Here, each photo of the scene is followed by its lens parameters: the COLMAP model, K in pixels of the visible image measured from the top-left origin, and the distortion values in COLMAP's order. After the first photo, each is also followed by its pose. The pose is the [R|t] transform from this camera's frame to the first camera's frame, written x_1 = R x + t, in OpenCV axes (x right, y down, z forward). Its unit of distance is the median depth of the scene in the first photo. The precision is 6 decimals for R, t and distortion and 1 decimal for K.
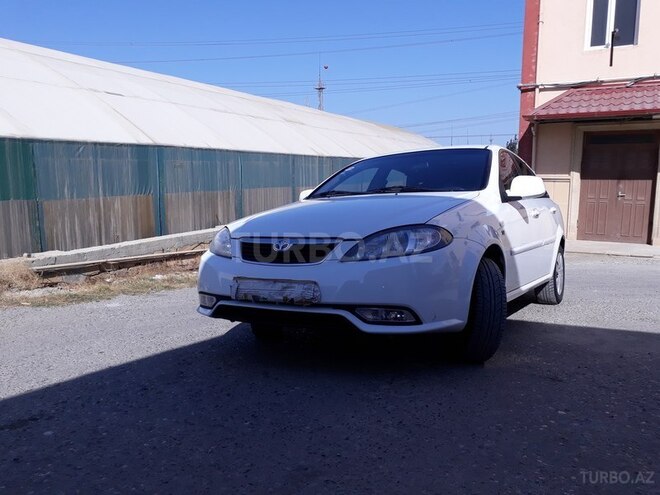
lens RADIAL K [[514.0, 0, 328.2], [0, 514.0, 247.4], [0, 0, 1]] dist [-0.003954, -0.008072]
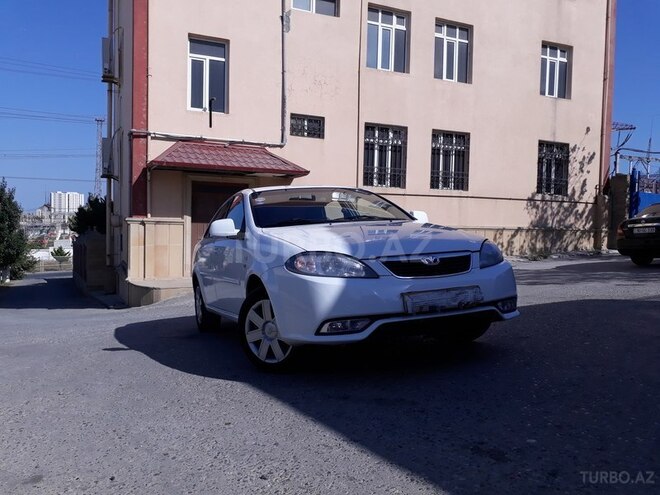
lens RADIAL K [[514.0, 0, 328.2], [0, 514.0, 247.4], [0, 0, 1]] dist [-0.003954, -0.008072]
pose [[0.606064, -0.015302, 0.795269, -1.041502], [0.088509, 0.994903, -0.048308, 0.004238], [-0.790476, 0.099666, 0.604330, 0.472014]]
